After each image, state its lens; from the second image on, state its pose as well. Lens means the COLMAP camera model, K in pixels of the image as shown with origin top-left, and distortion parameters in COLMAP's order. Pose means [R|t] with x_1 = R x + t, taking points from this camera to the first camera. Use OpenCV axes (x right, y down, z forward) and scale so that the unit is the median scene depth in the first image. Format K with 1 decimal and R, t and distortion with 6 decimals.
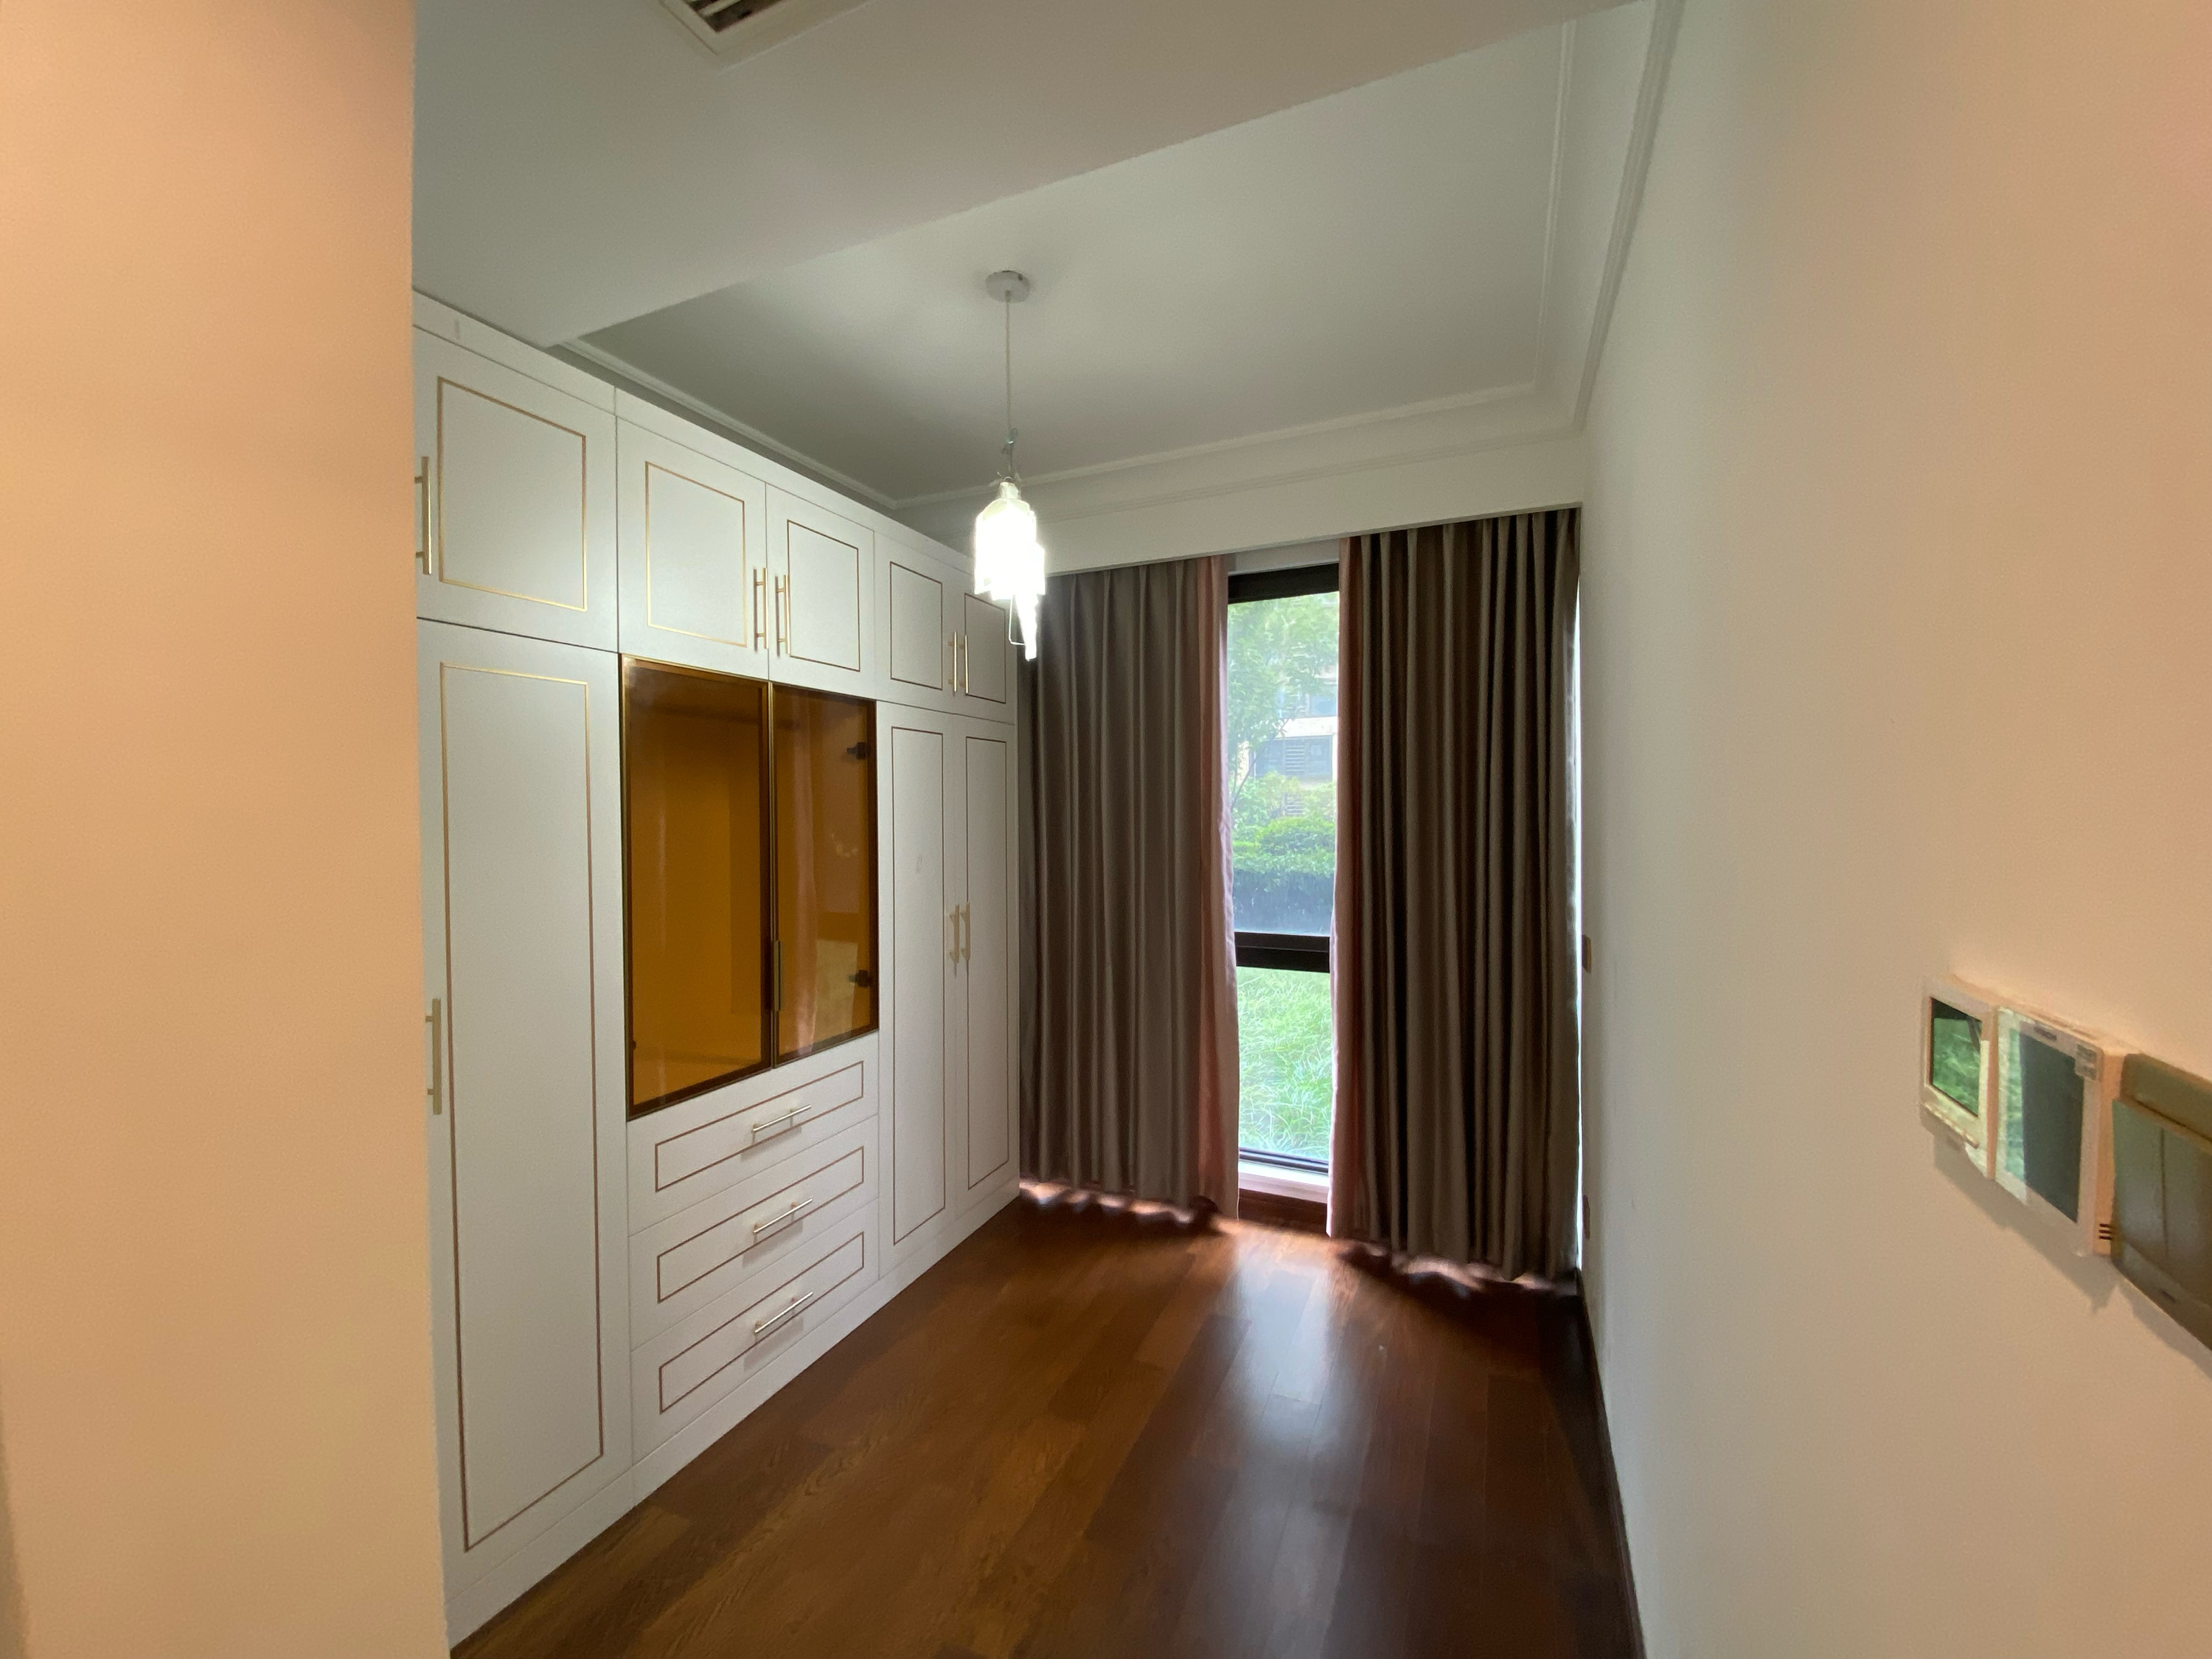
lens RADIAL K [[878.9, 0, 1102.4], [0, 878.9, 818.9], [0, 0, 1]] dist [-0.033335, -0.000828]
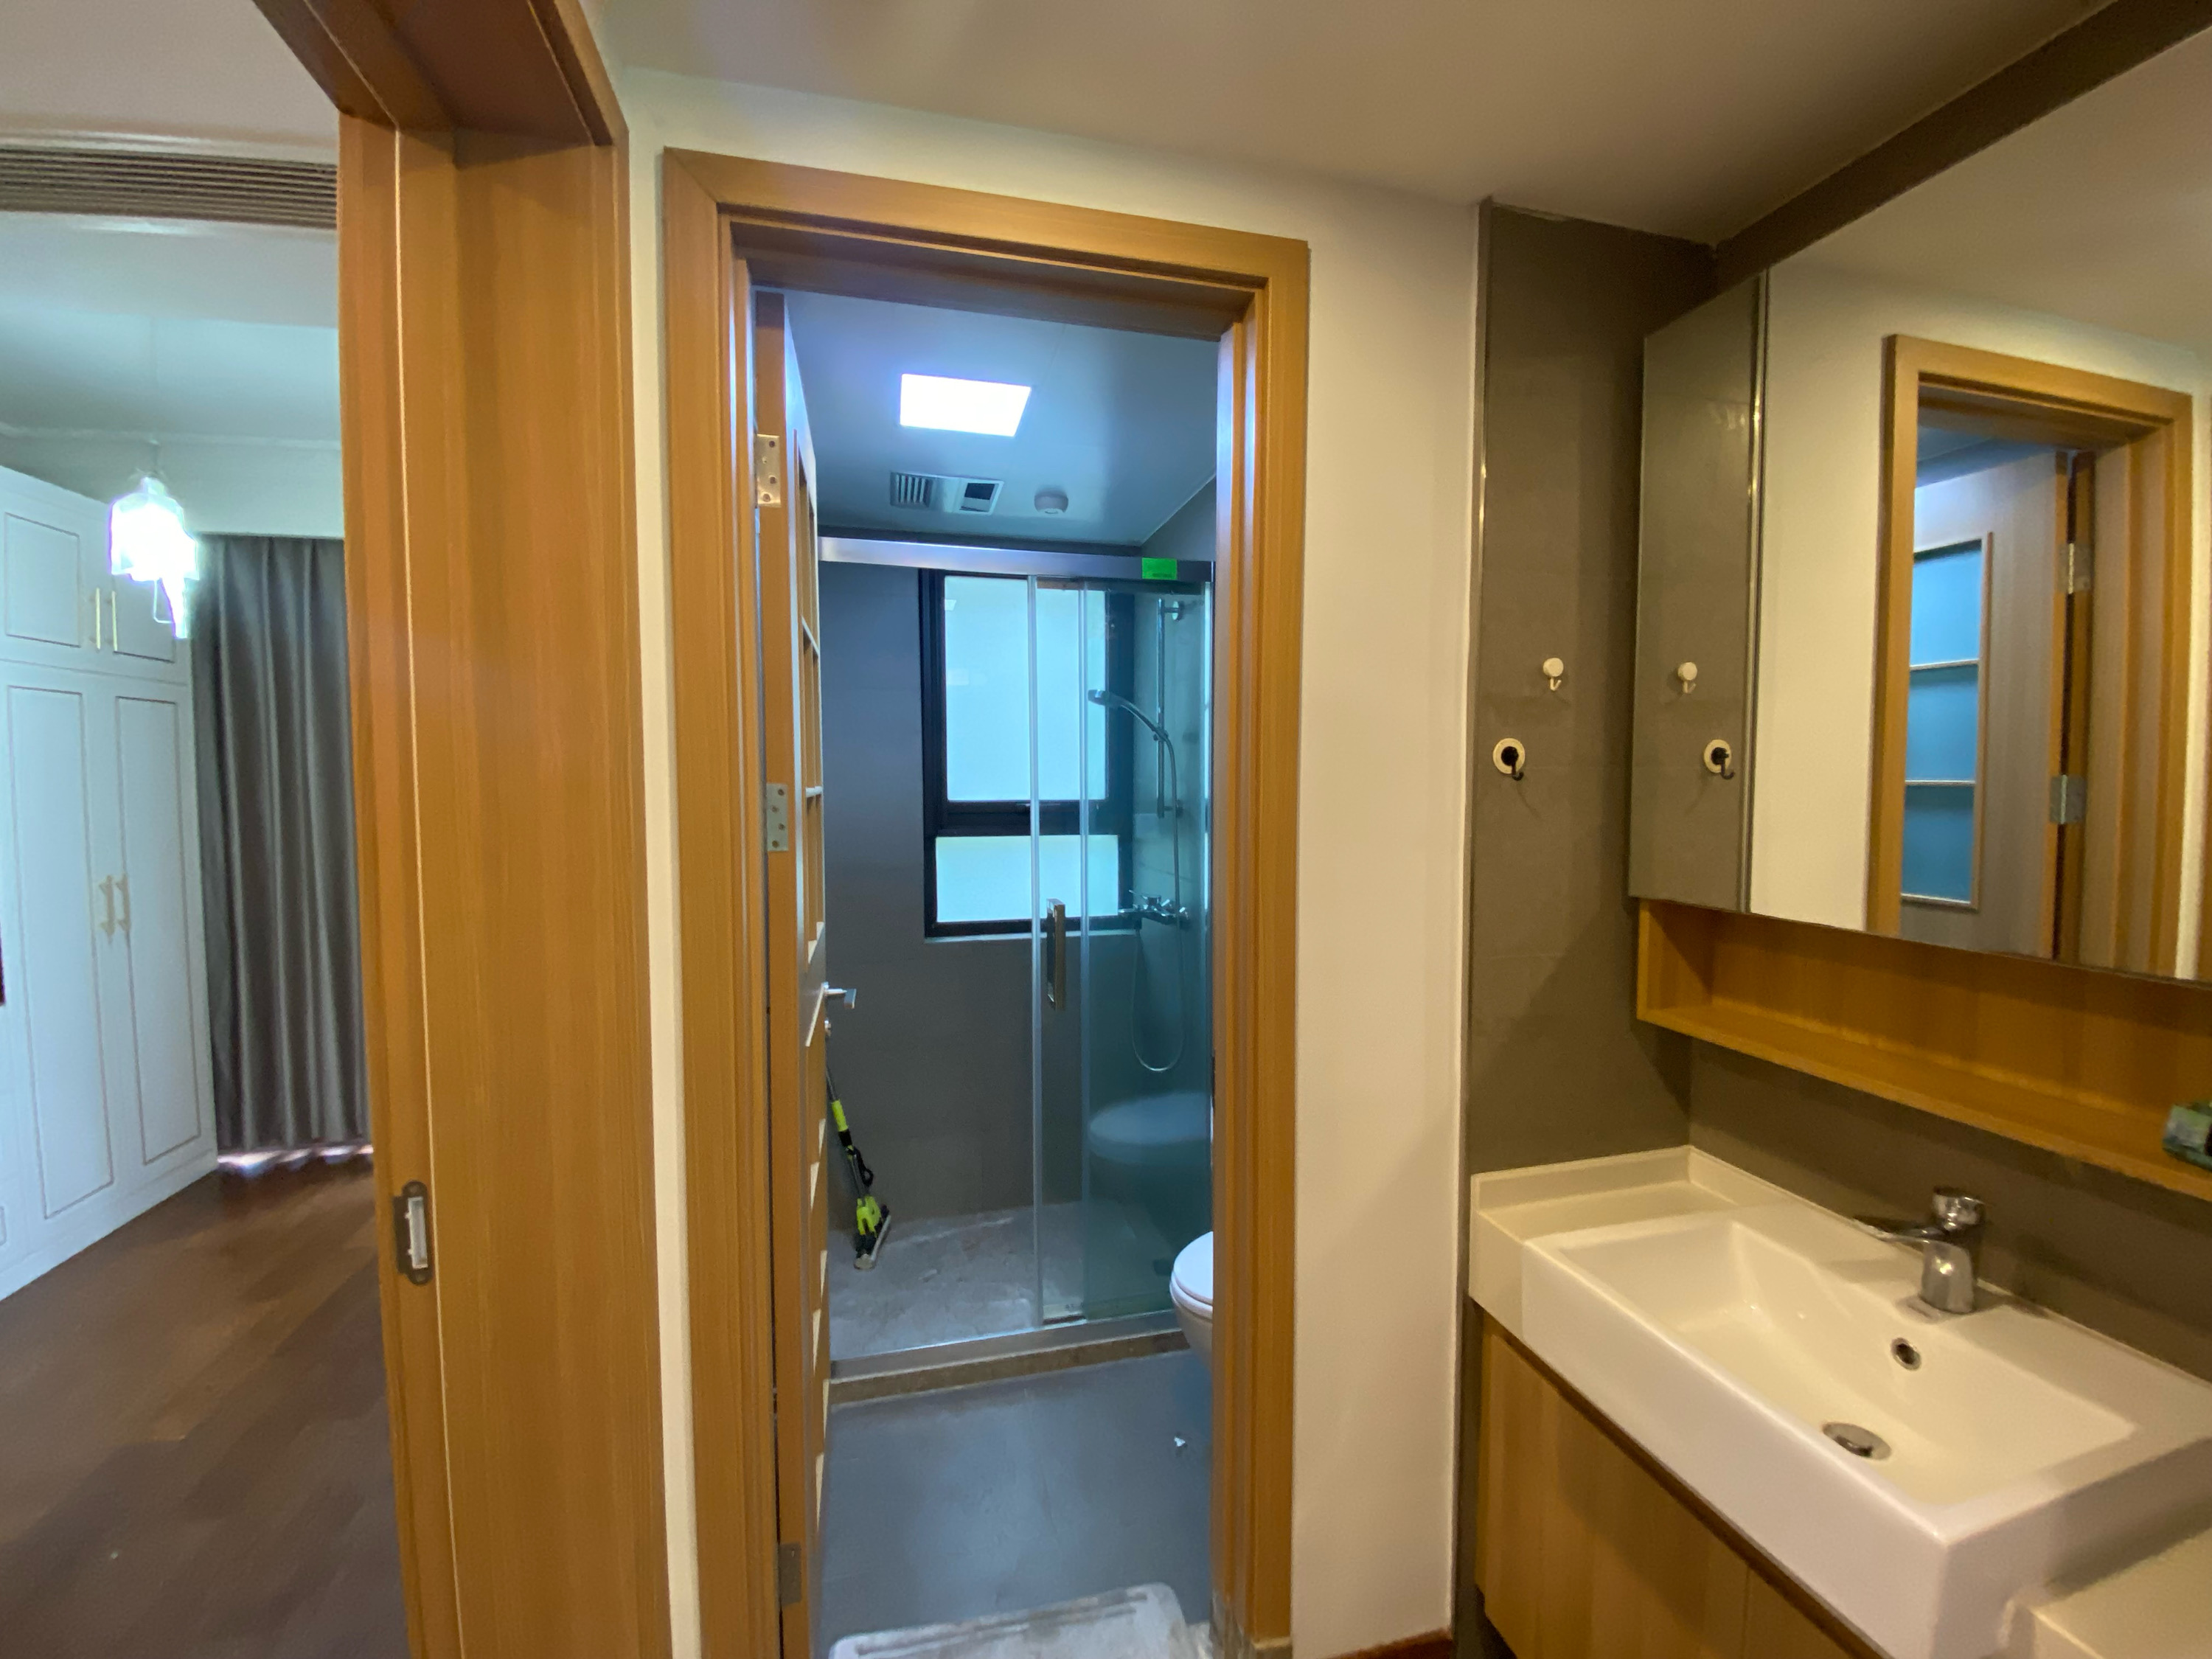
lens RADIAL K [[878.9, 0, 1118.3], [0, 878.9, 819.0], [0, 0, 1]] dist [-0.033335, -0.000828]
pose [[0.761811, -0.030087, 0.647100, 0.079912], [0.010456, 0.999362, 0.034157, 0.016604], [-0.647715, -0.019255, 0.761639, -0.375488]]
